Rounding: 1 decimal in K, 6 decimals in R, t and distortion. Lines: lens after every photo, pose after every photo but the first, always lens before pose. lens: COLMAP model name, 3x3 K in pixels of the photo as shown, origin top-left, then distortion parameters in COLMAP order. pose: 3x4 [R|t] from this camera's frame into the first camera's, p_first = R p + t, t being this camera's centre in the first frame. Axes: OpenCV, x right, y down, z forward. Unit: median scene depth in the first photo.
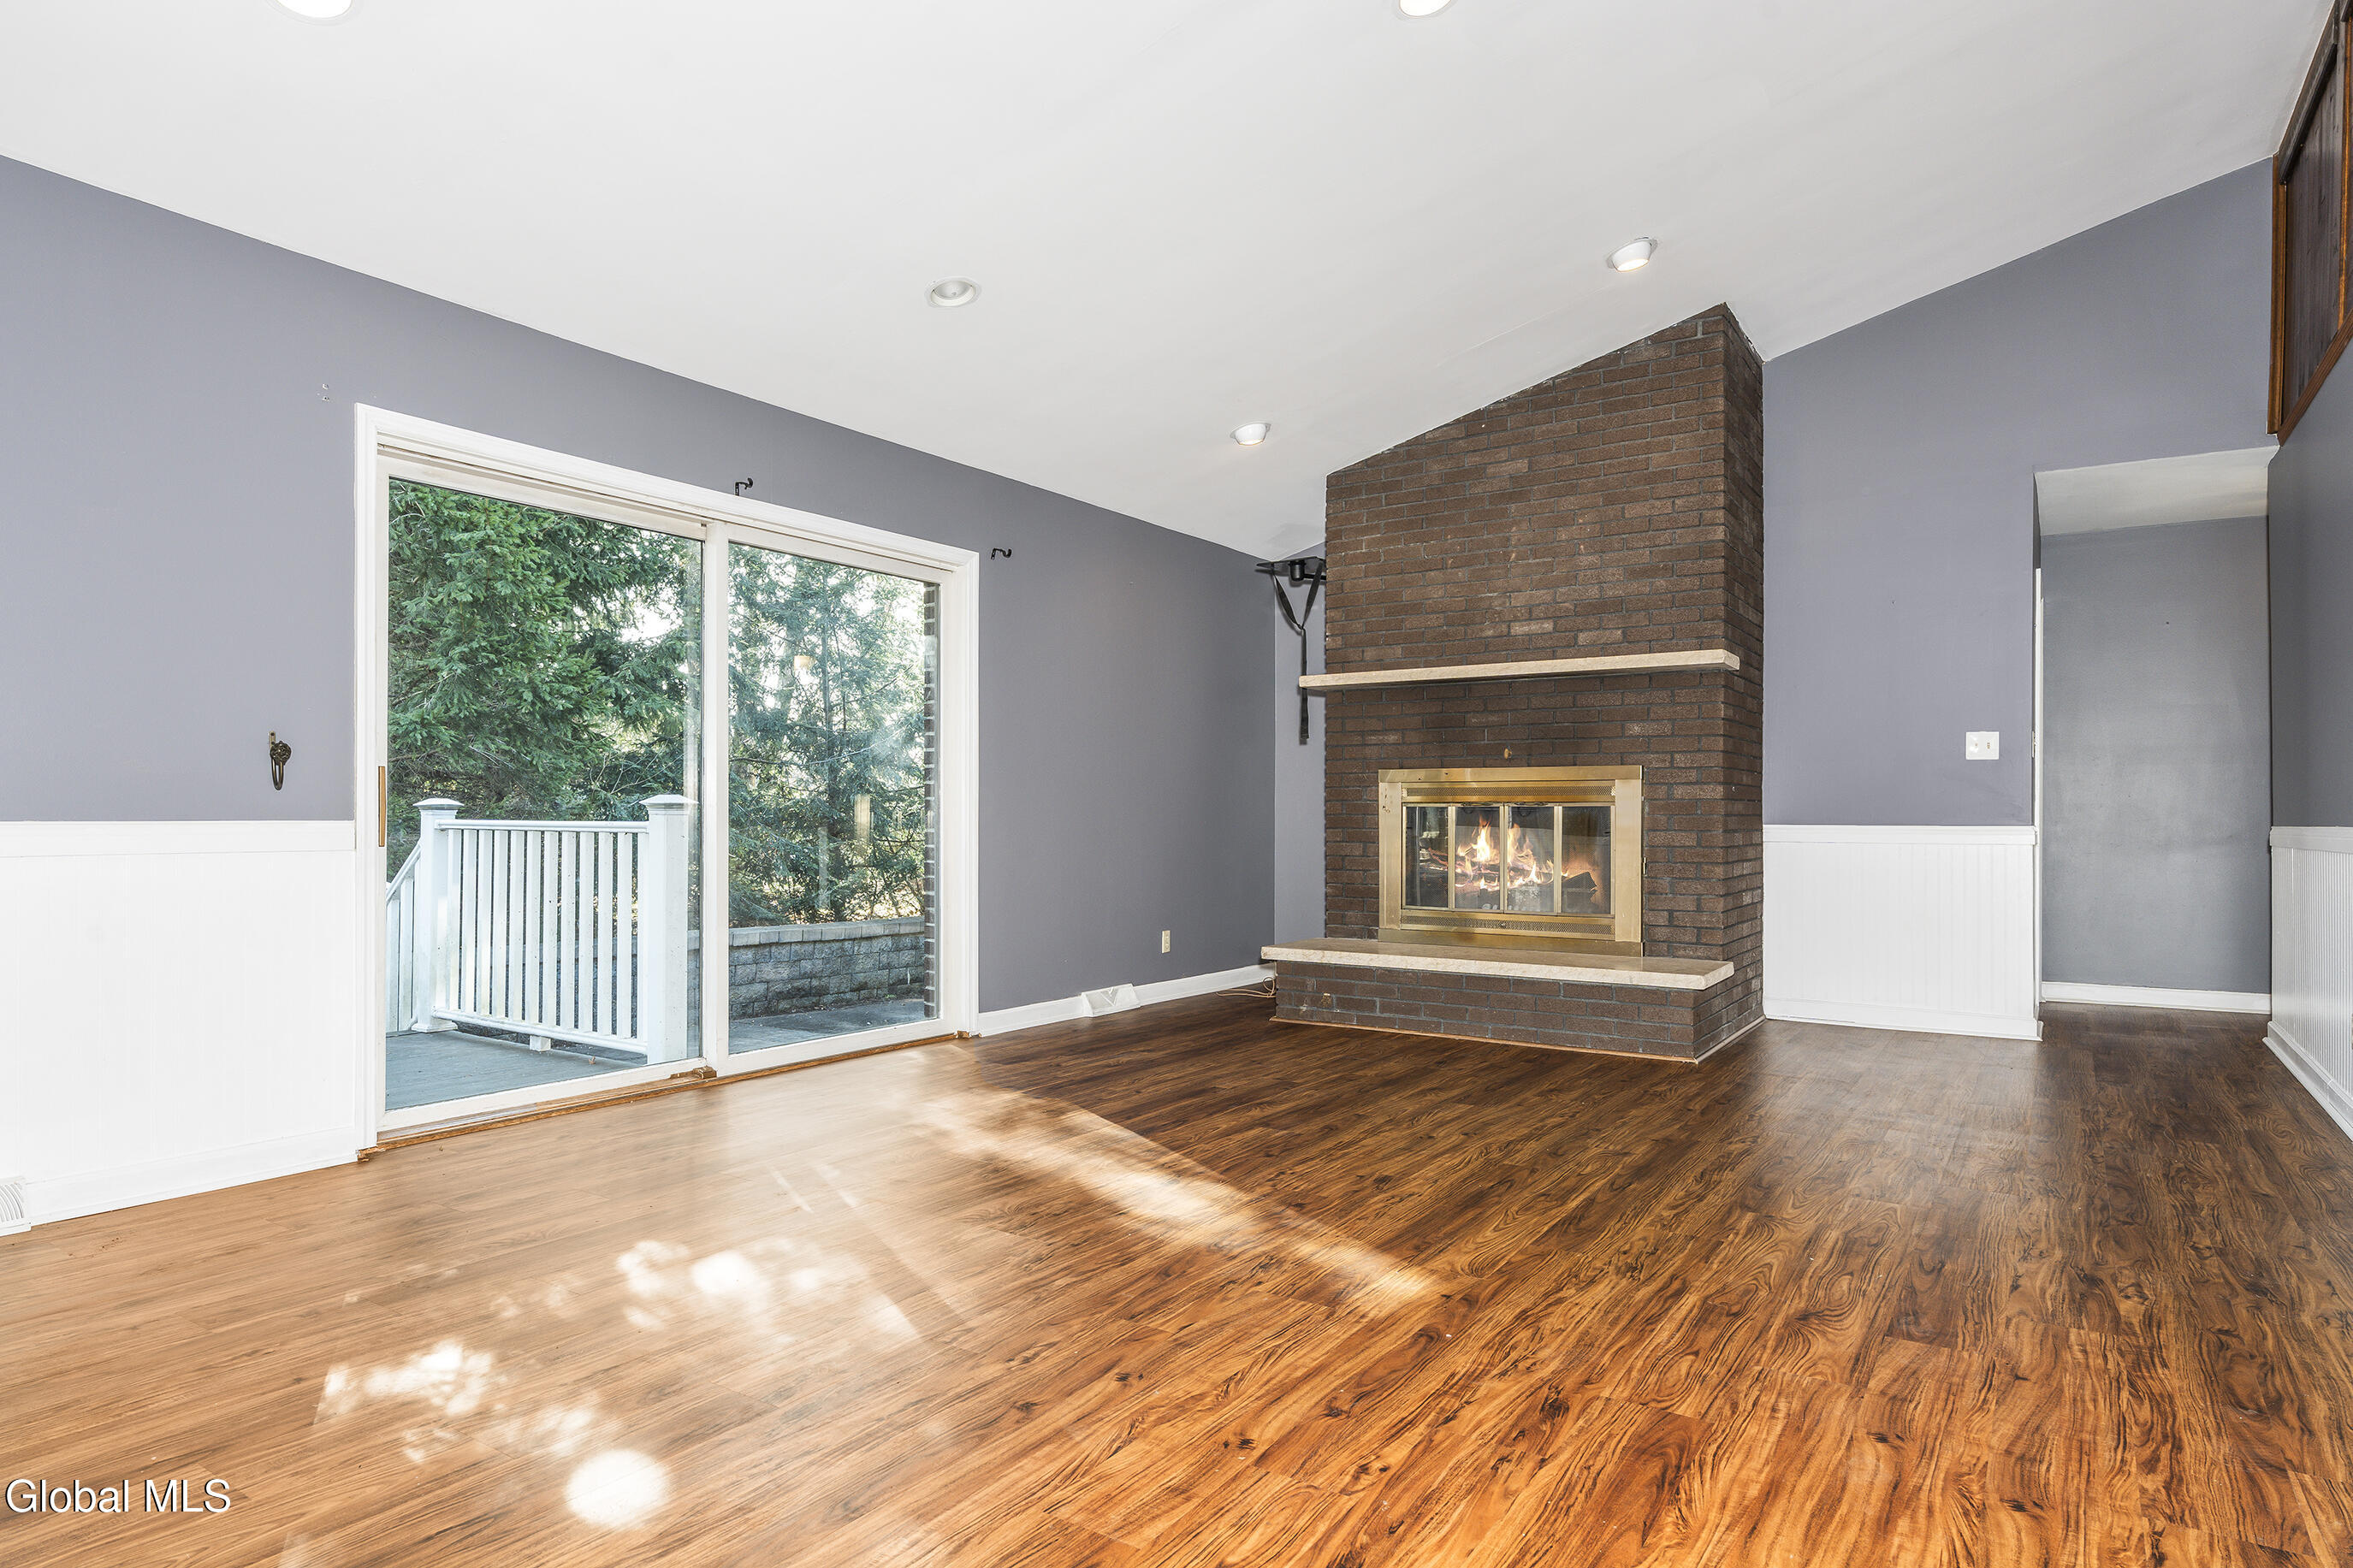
lens RADIAL K [[1334.9, 0, 1165.6], [0, 1334.9, 800.9], [0, 0, 1]] dist [-0.005340, 0.002381]
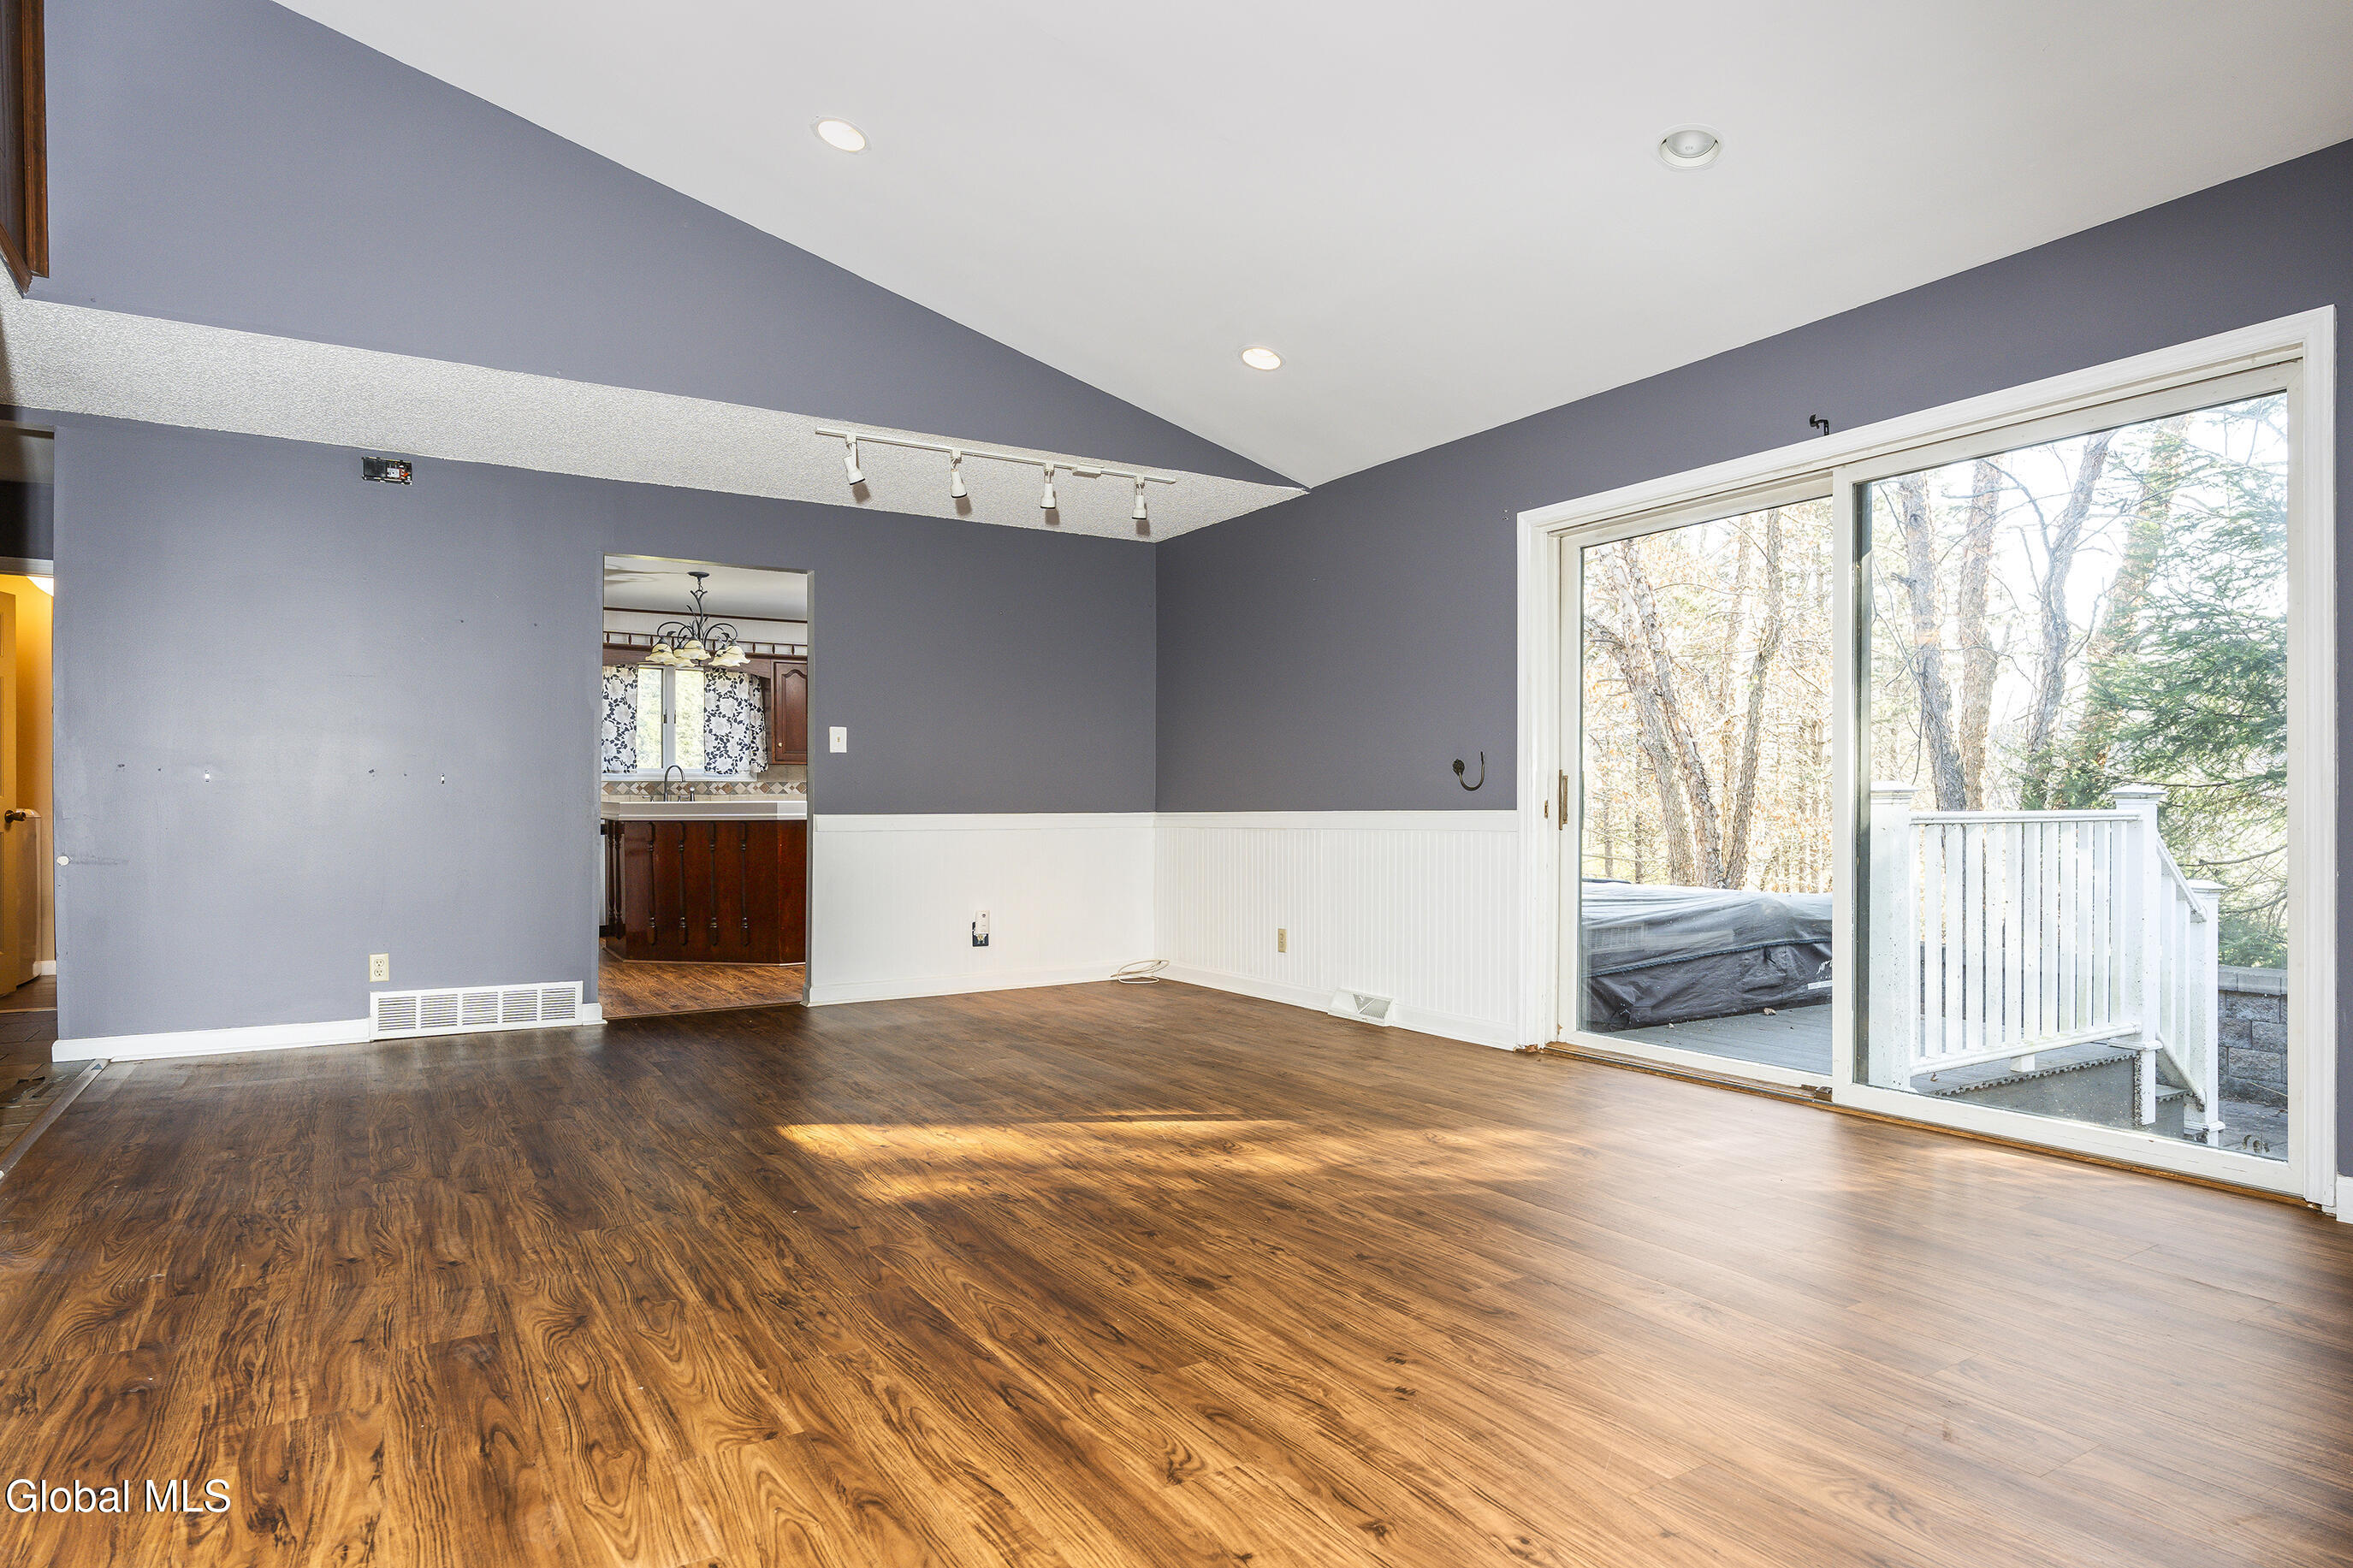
lens RADIAL K [[1334.9, 0, 1171.6], [0, 1334.9, 805.5], [0, 0, 1]] dist [-0.005340, 0.002381]
pose [[-0.411501, -0.004021, -0.911400, 1.078034], [0.013415, 0.999855, -0.010468, 0.026775], [0.911310, -0.016534, -0.411388, 1.631133]]
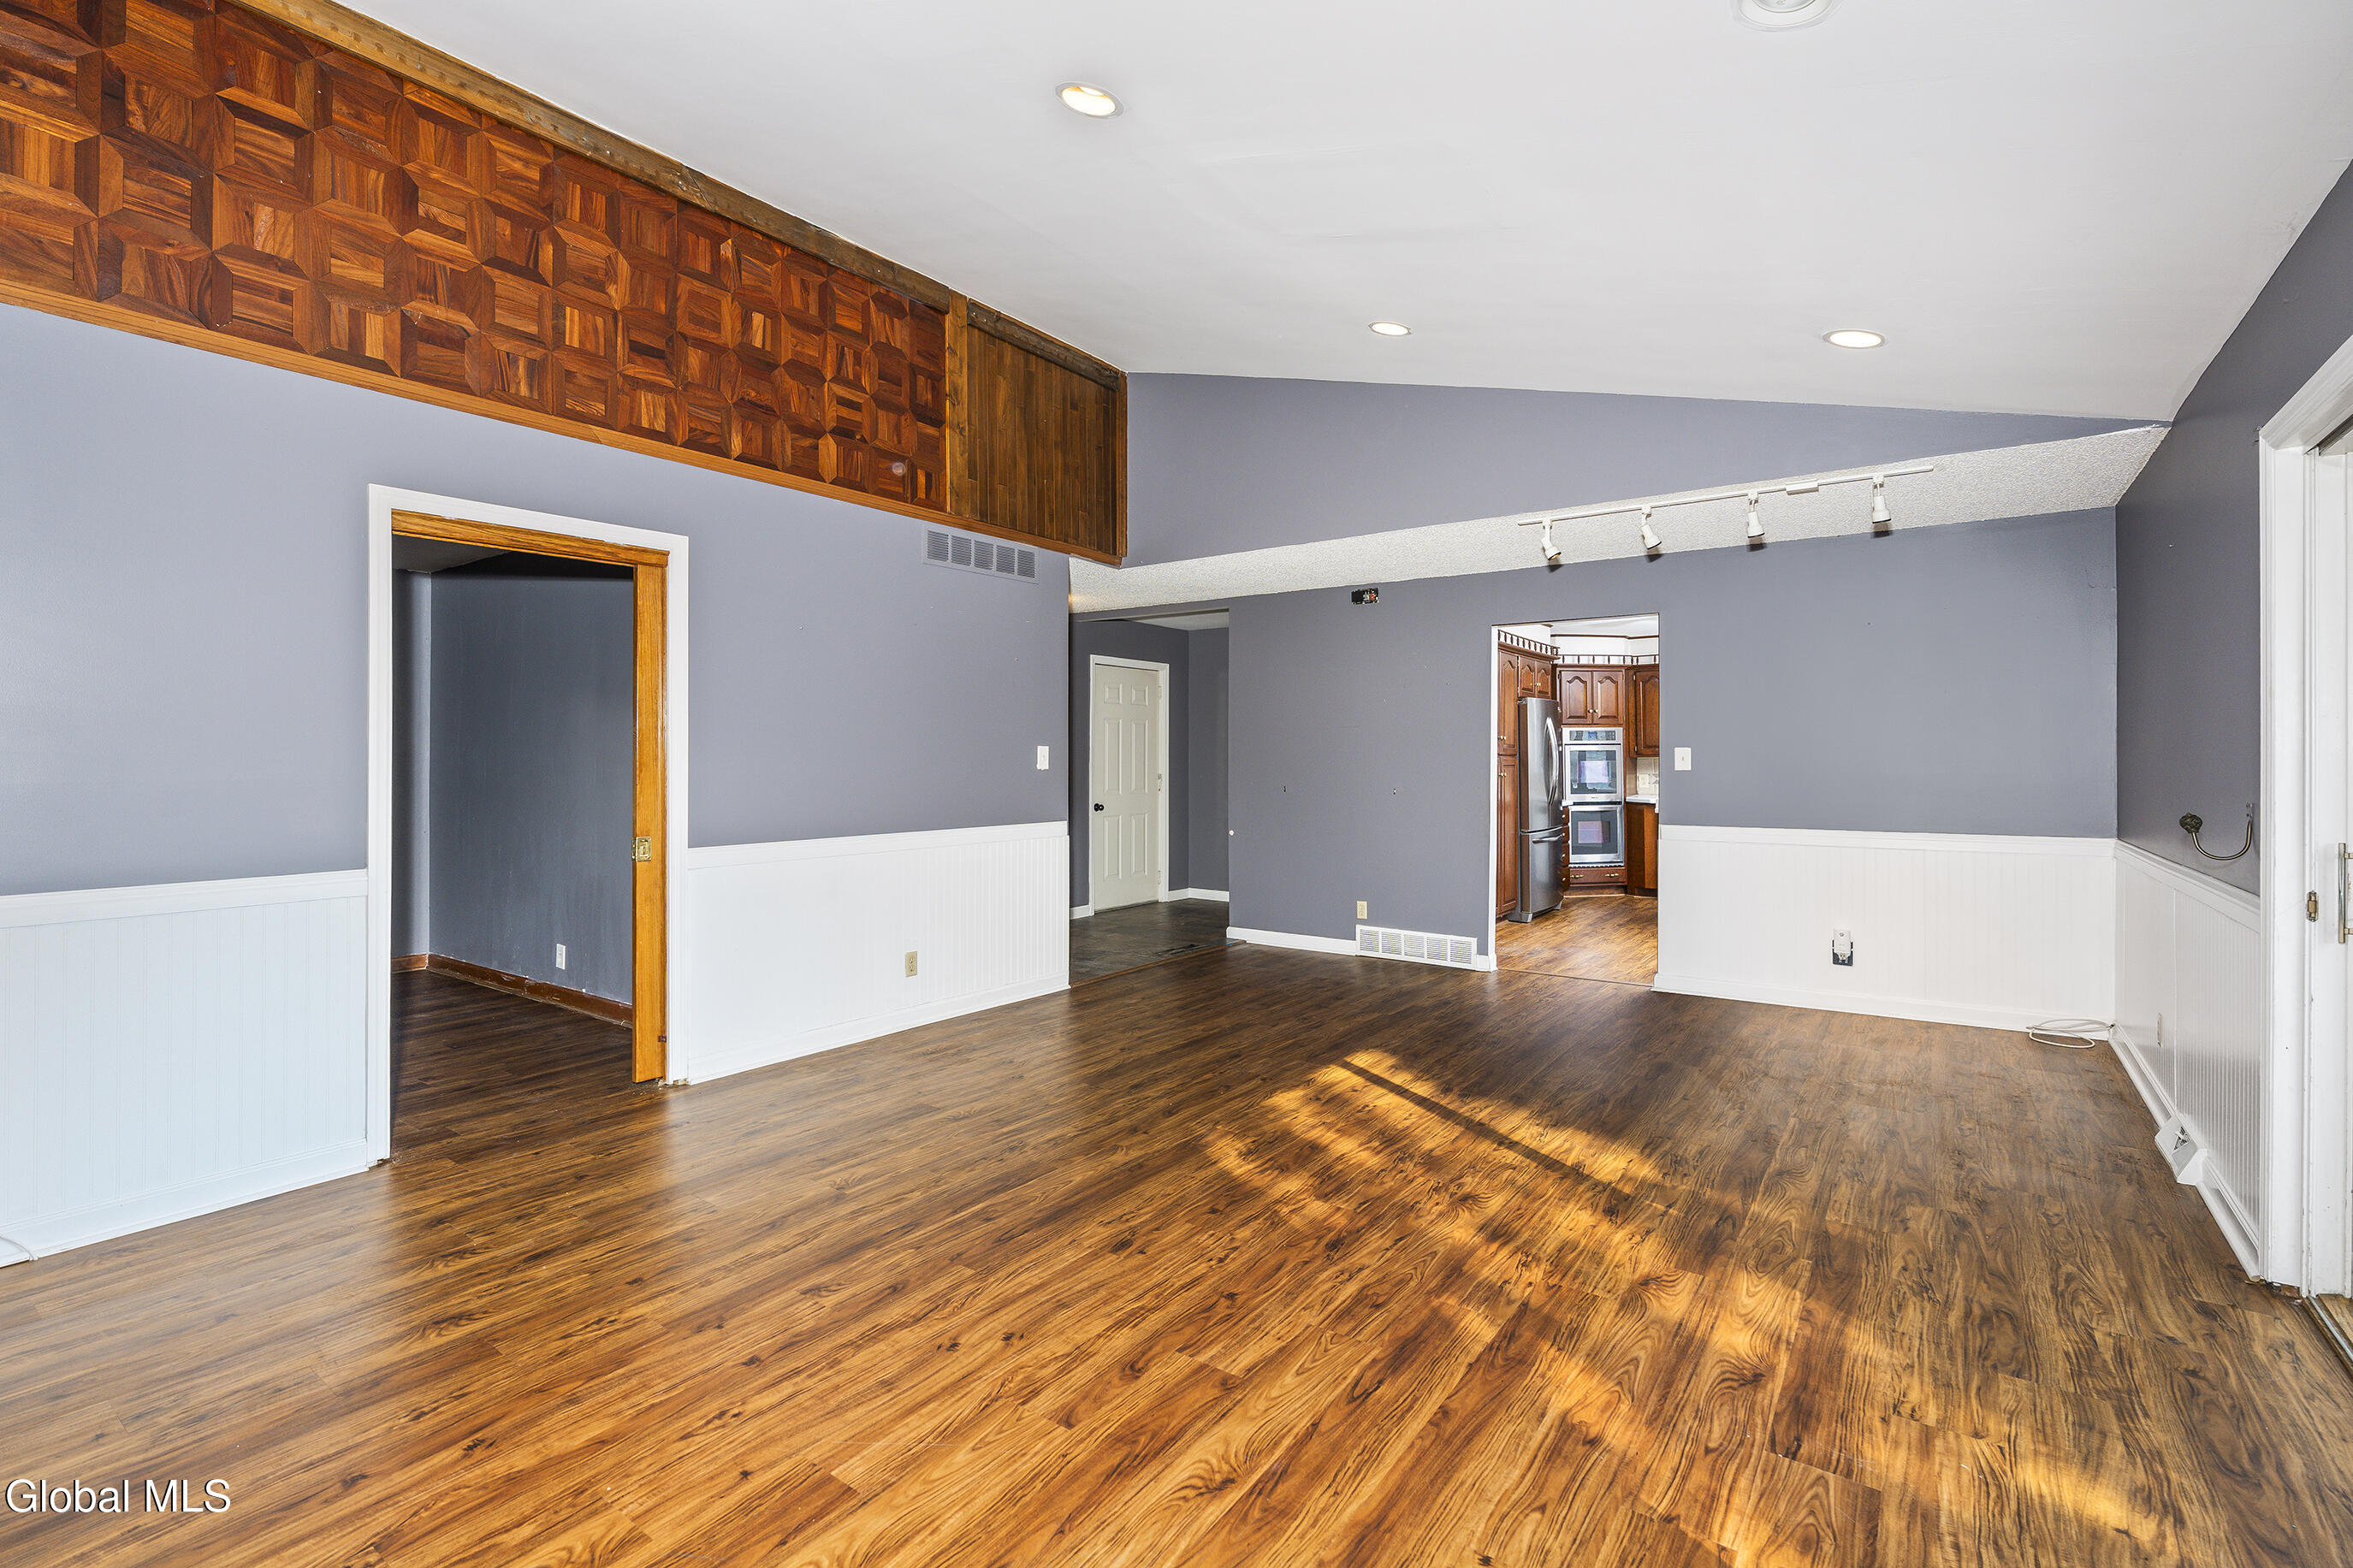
lens RADIAL K [[1057.1, 0, 1171.5], [0, 1057.1, 761.3], [0, 0, 1]] dist [-0.010102, 0.002364]
pose [[-0.999456, -0.002949, 0.032862, 0.126686], [-0.003336, 0.999926, -0.011723, -0.088623], [-0.032825, -0.011827, -0.999391, 2.250980]]
